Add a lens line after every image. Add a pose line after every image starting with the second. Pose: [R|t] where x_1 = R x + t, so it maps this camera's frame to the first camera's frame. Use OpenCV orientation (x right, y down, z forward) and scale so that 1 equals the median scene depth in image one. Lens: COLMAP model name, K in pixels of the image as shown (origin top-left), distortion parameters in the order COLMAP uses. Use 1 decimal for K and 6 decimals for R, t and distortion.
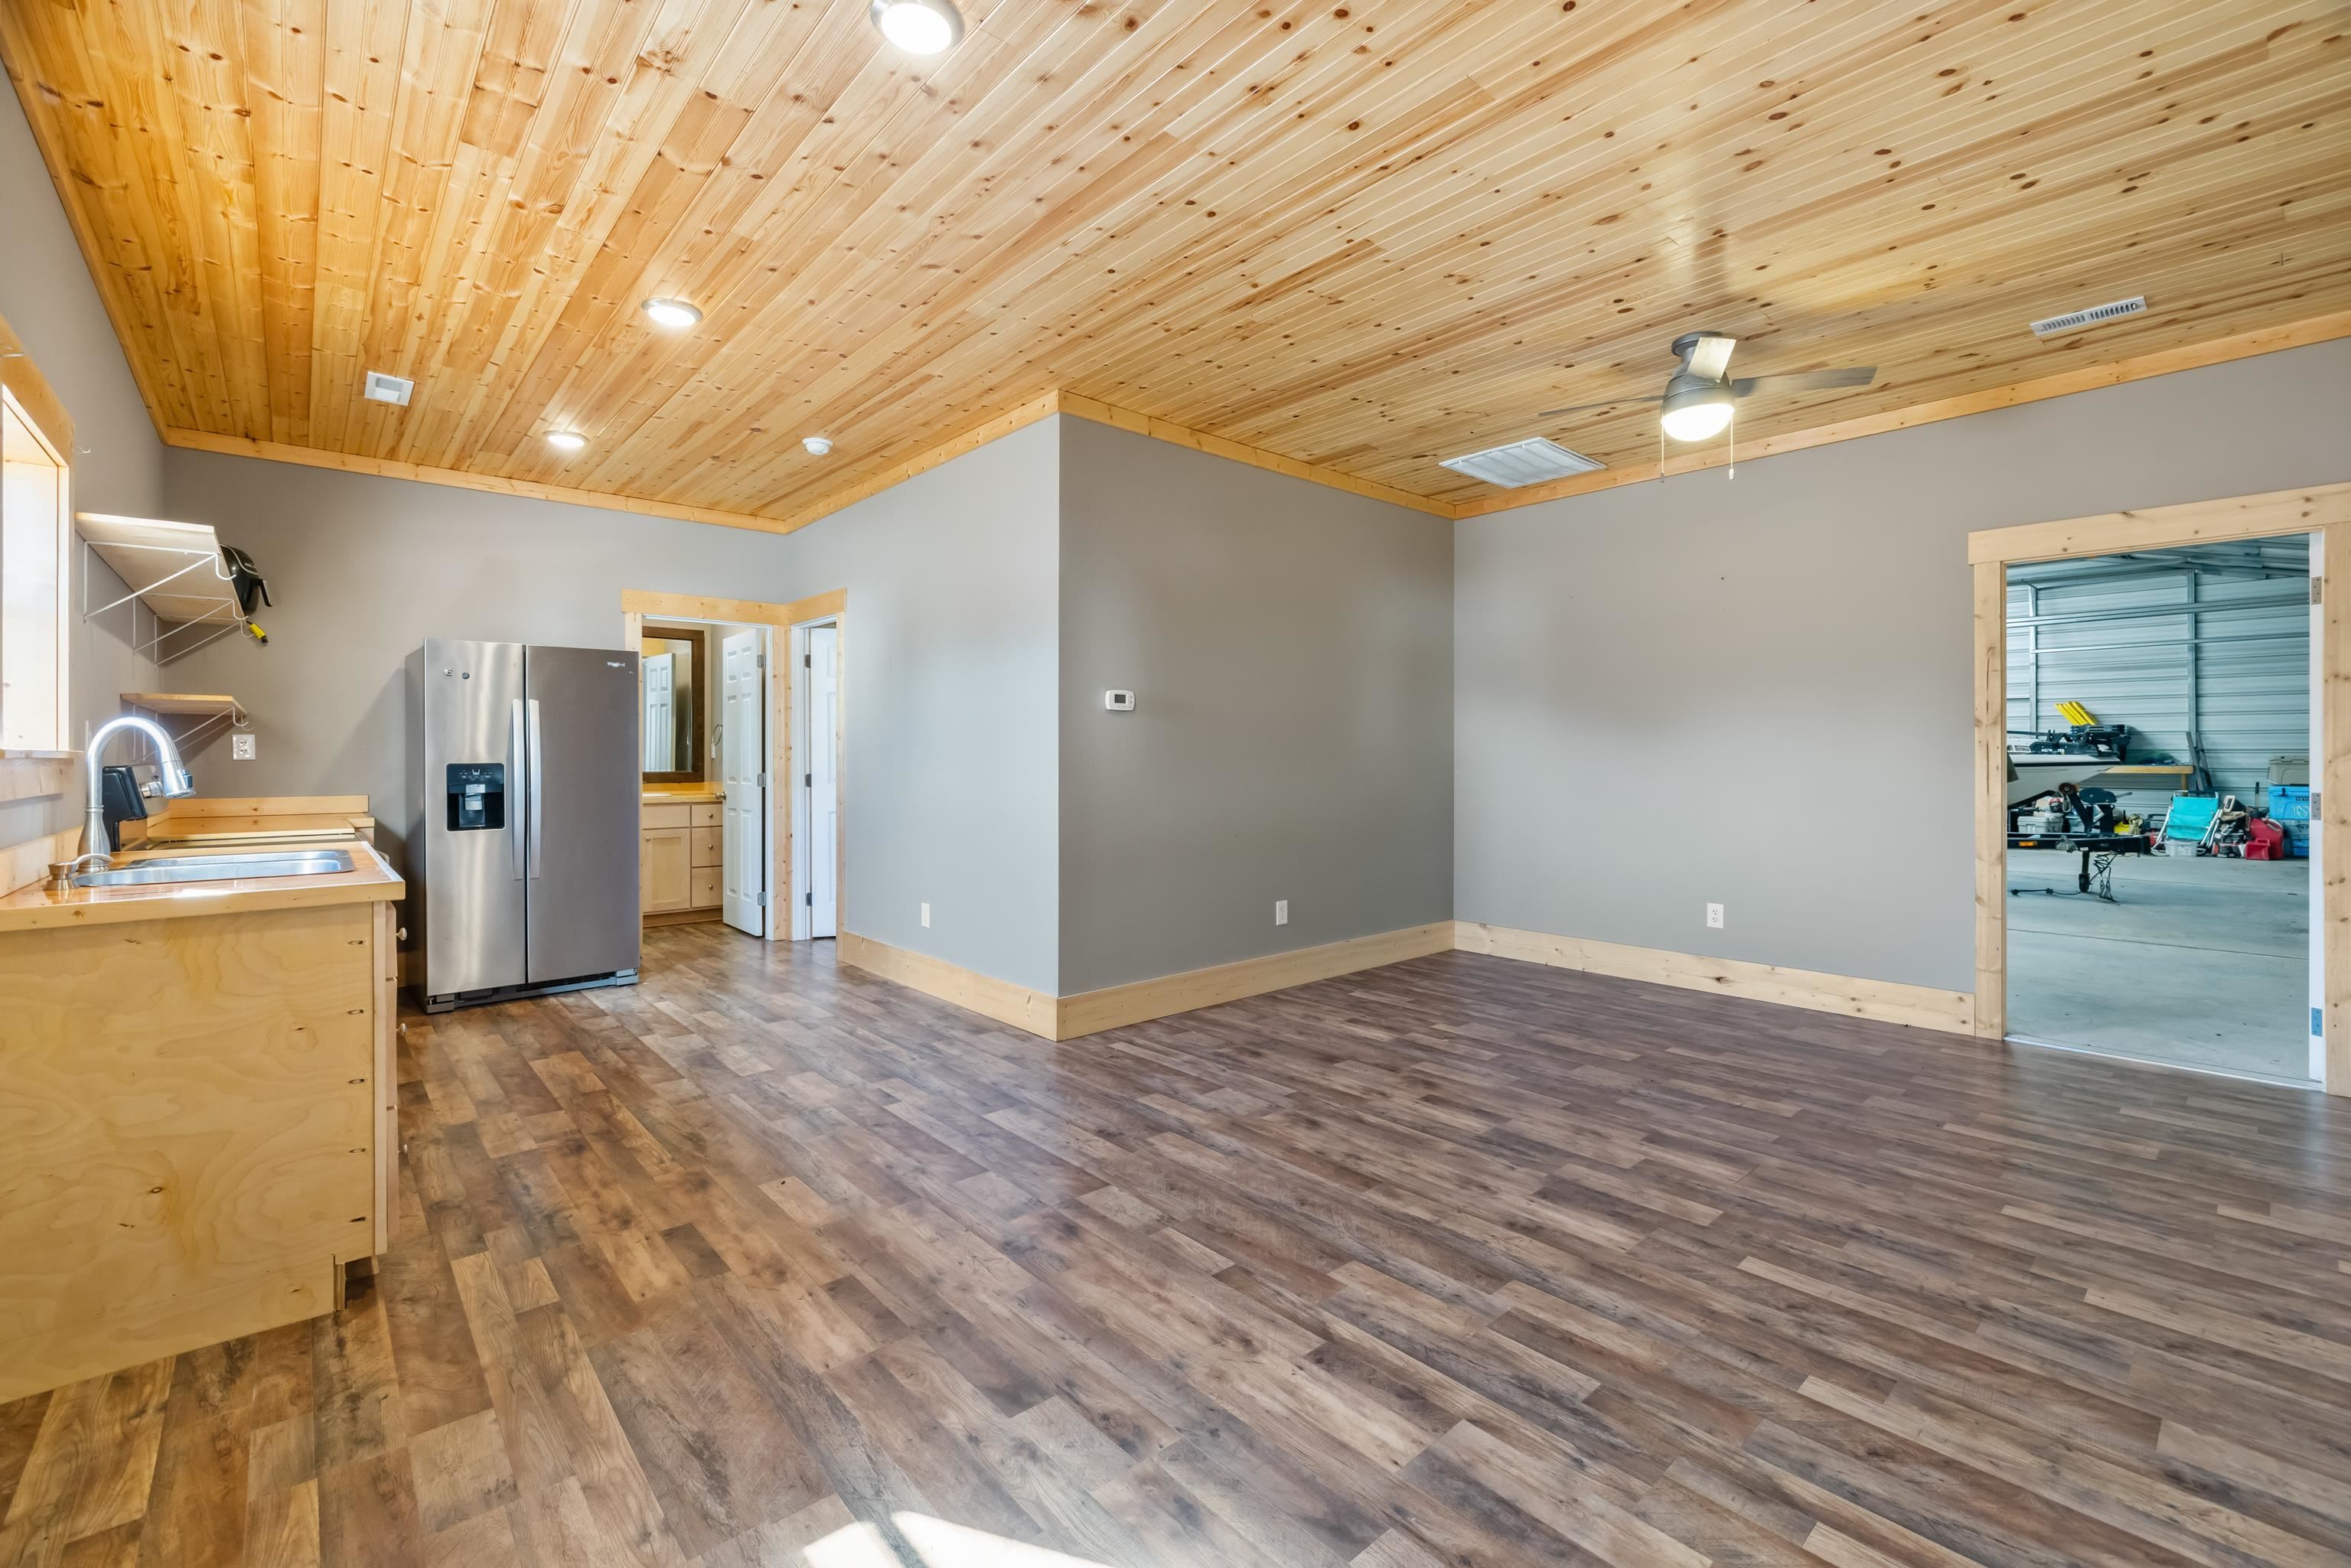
lens RADIAL K [[1012.1, 0, 1156.3], [0, 1012.1, 783.3], [0, 0, 1]] dist [-0.000581, -0.000420]
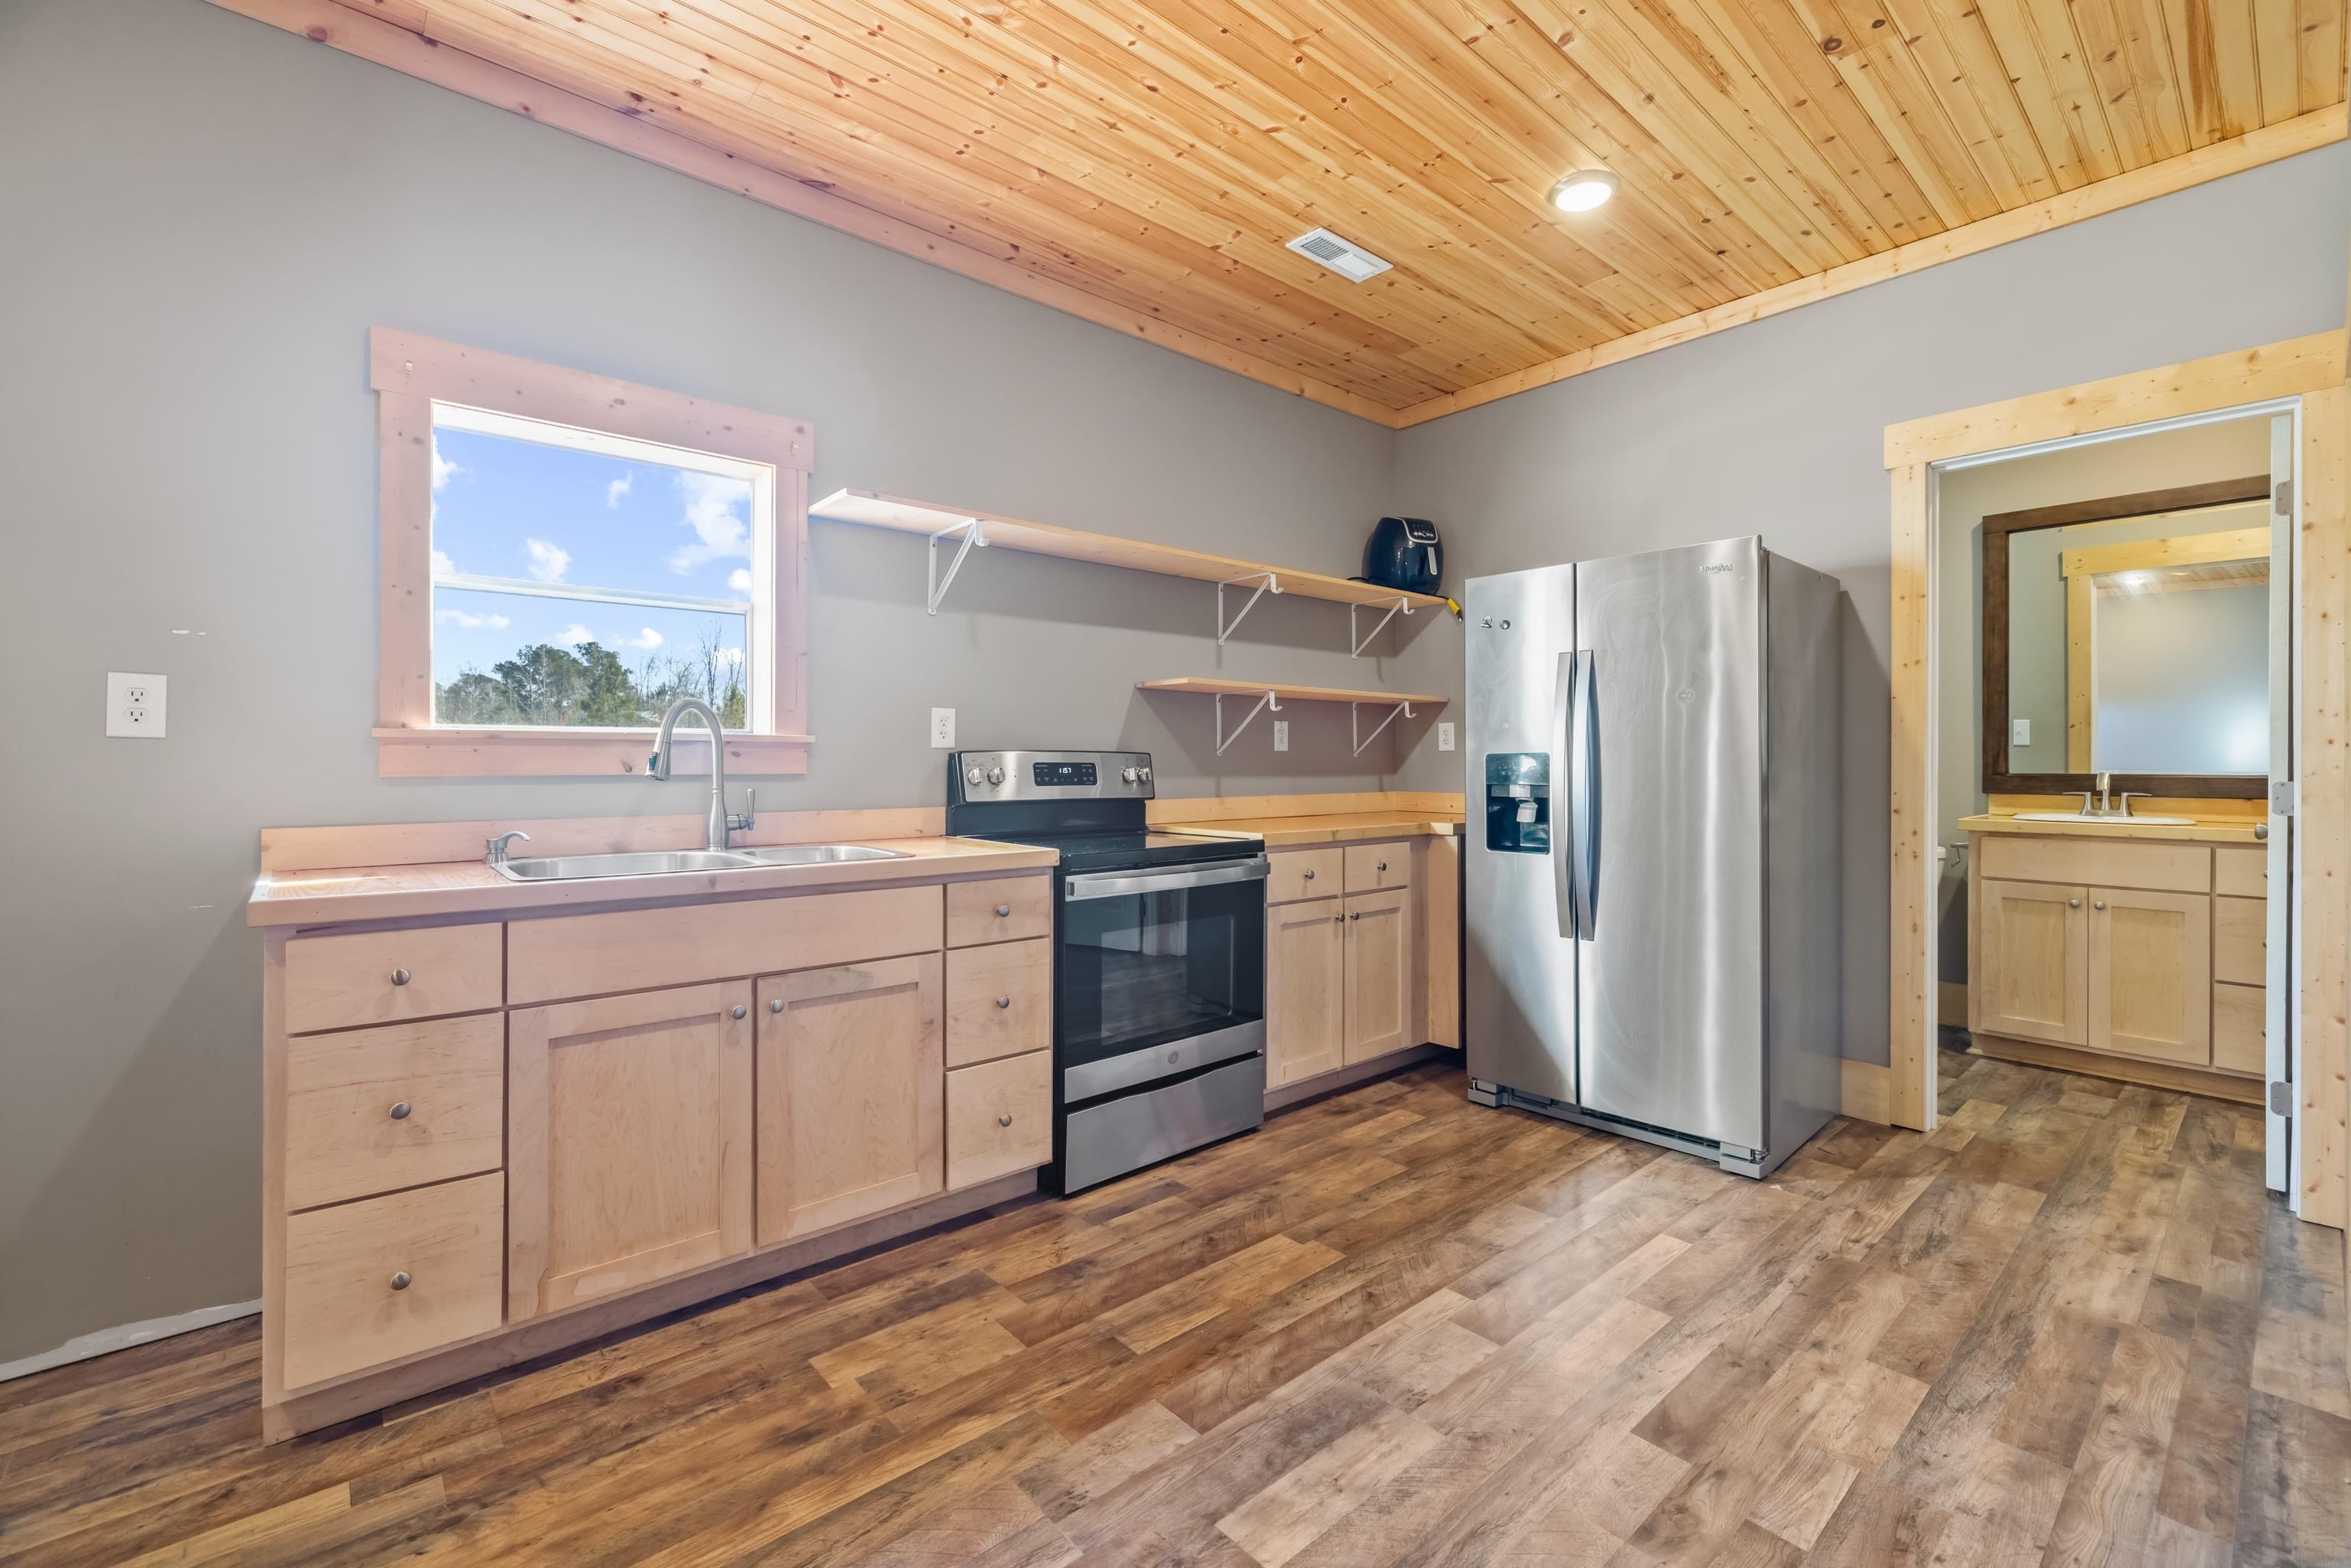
lens RADIAL K [[1000.4, 0, 1192.8], [0, 1000.4, 756.0], [0, 0, 1]] dist [0.000829, 0.000102]
pose [[0.022866, -0.004343, -0.999729, -0.029696], [-0.026209, 0.999644, -0.004942, -0.020220], [0.999395, 0.026315, 0.022744, 1.905956]]
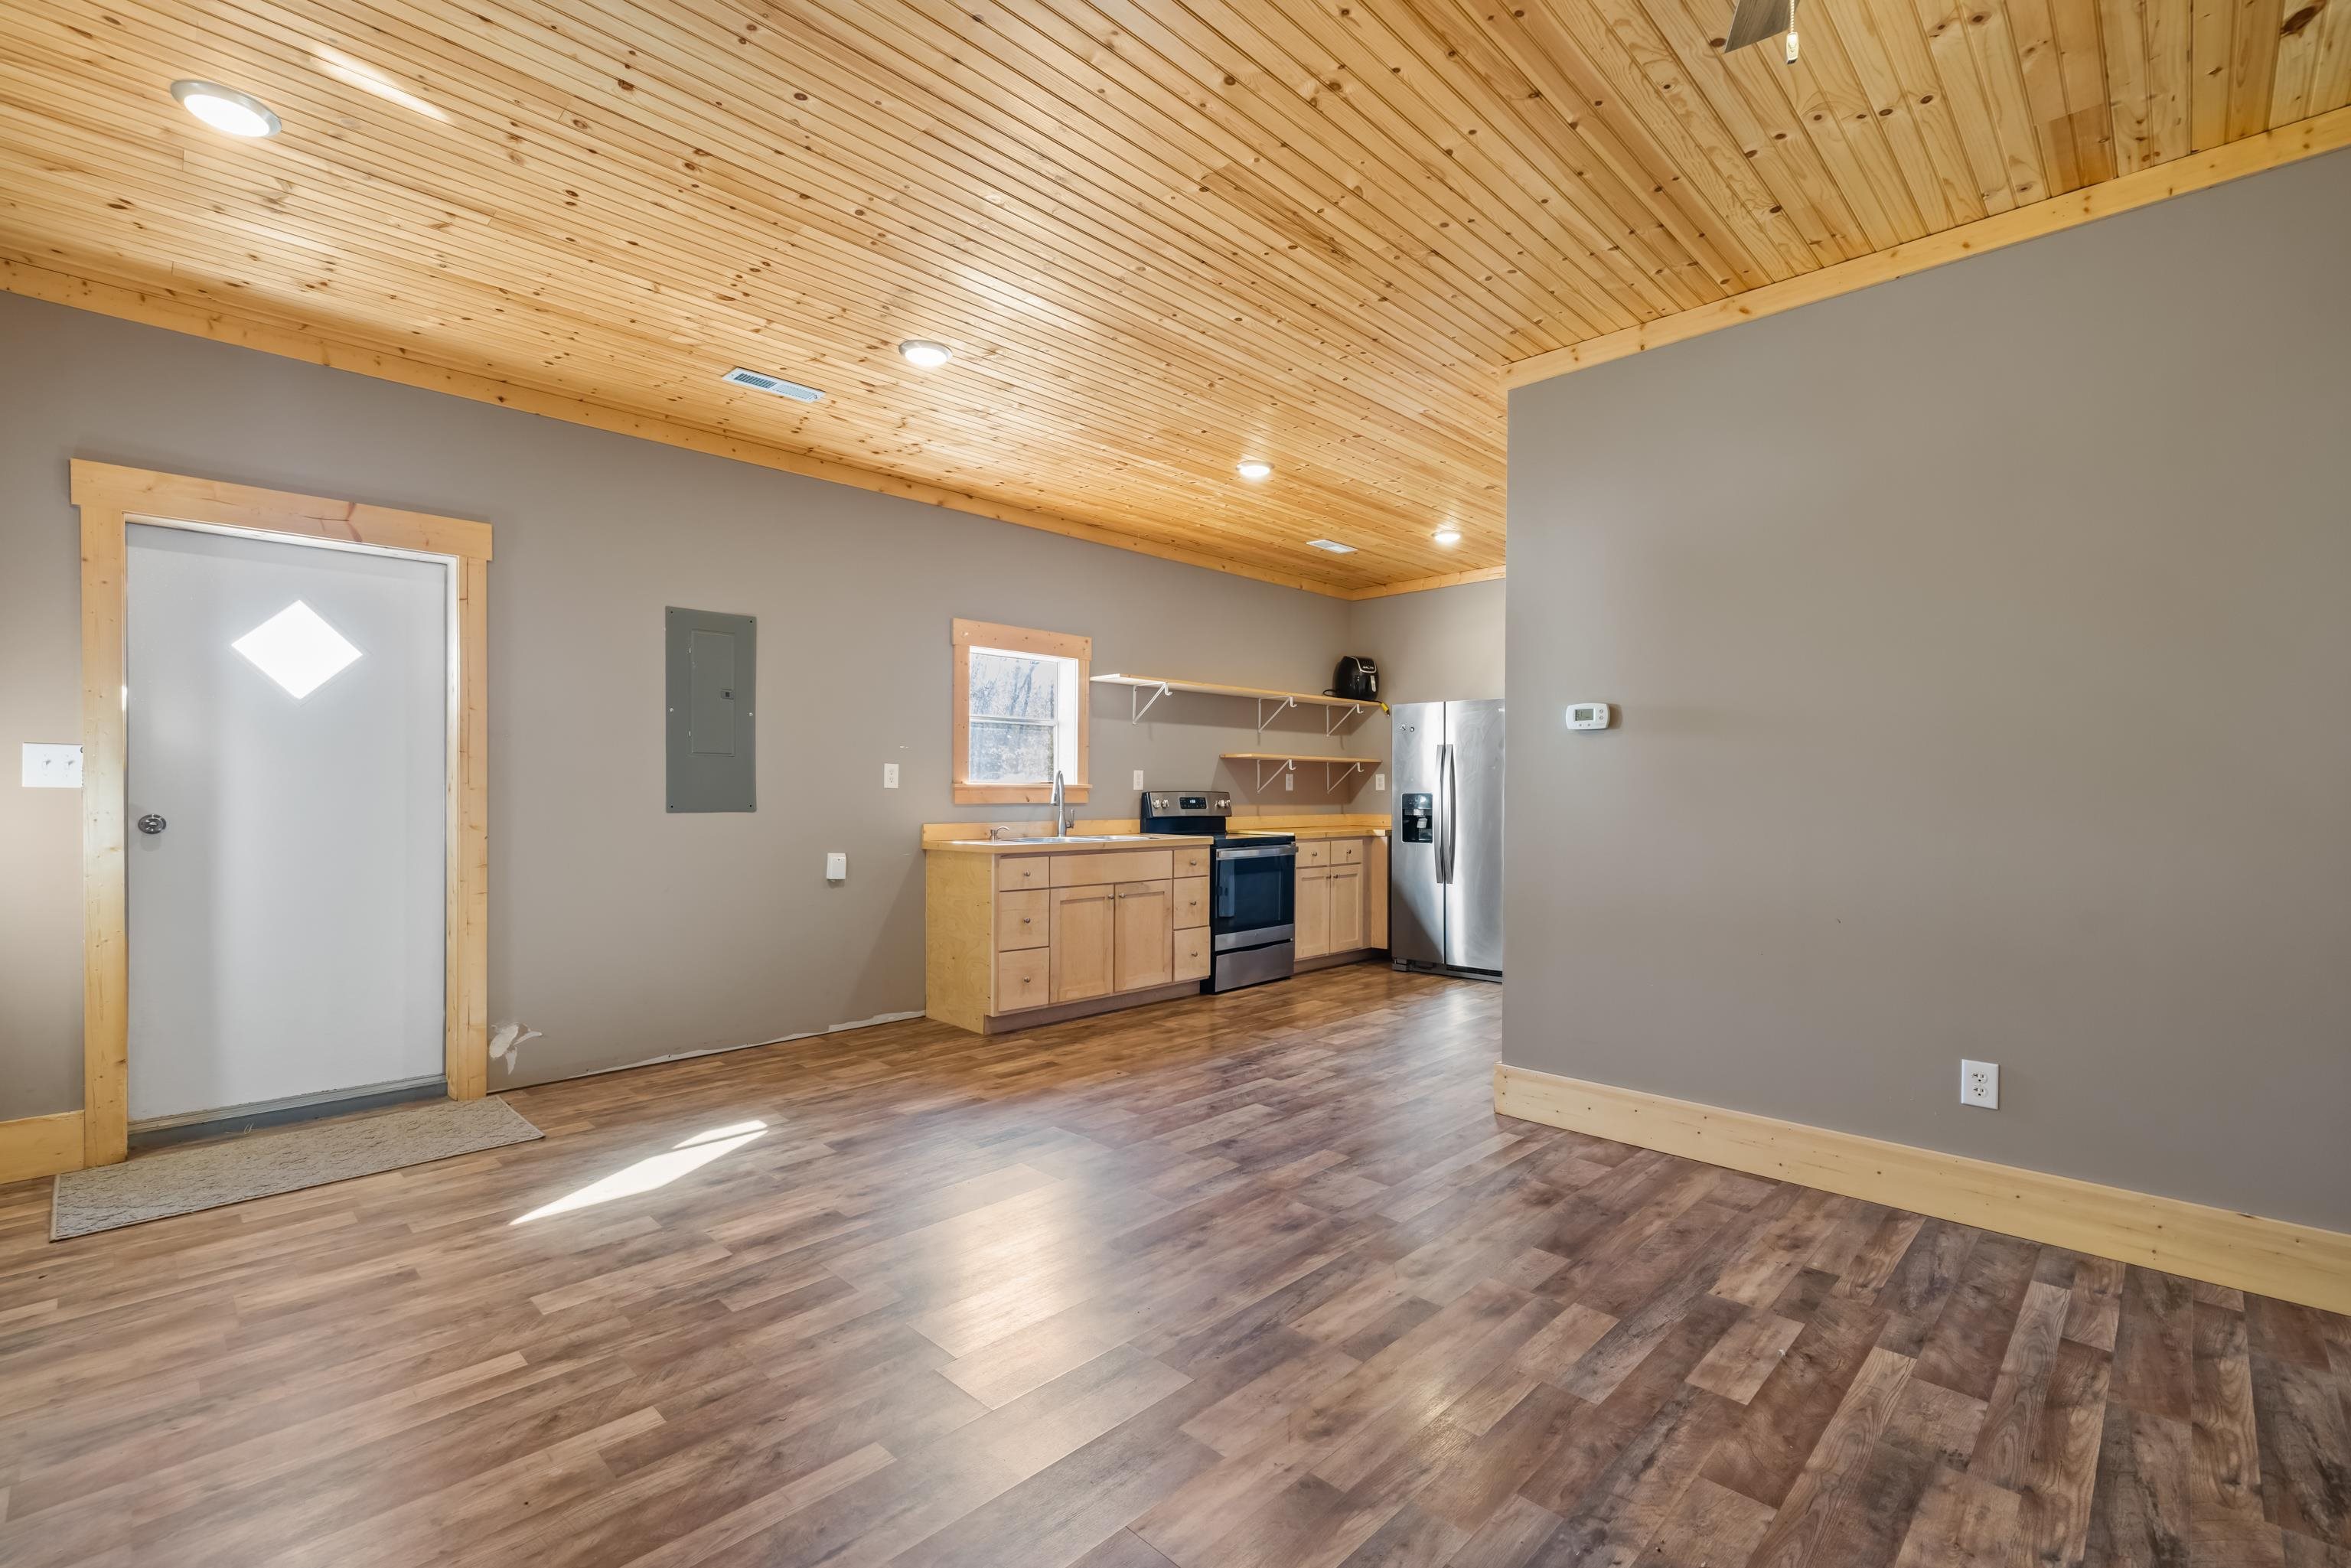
lens RADIAL K [[1012.1, 0, 1156.3], [0, 1012.1, 783.3], [0, 0, 1]] dist [-0.000581, -0.000420]
pose [[0.068039, -0.003744, -0.997676, 1.641416], [-0.031655, 0.999481, -0.005910, -0.034699], [0.997180, 0.031984, 0.067886, 1.378861]]
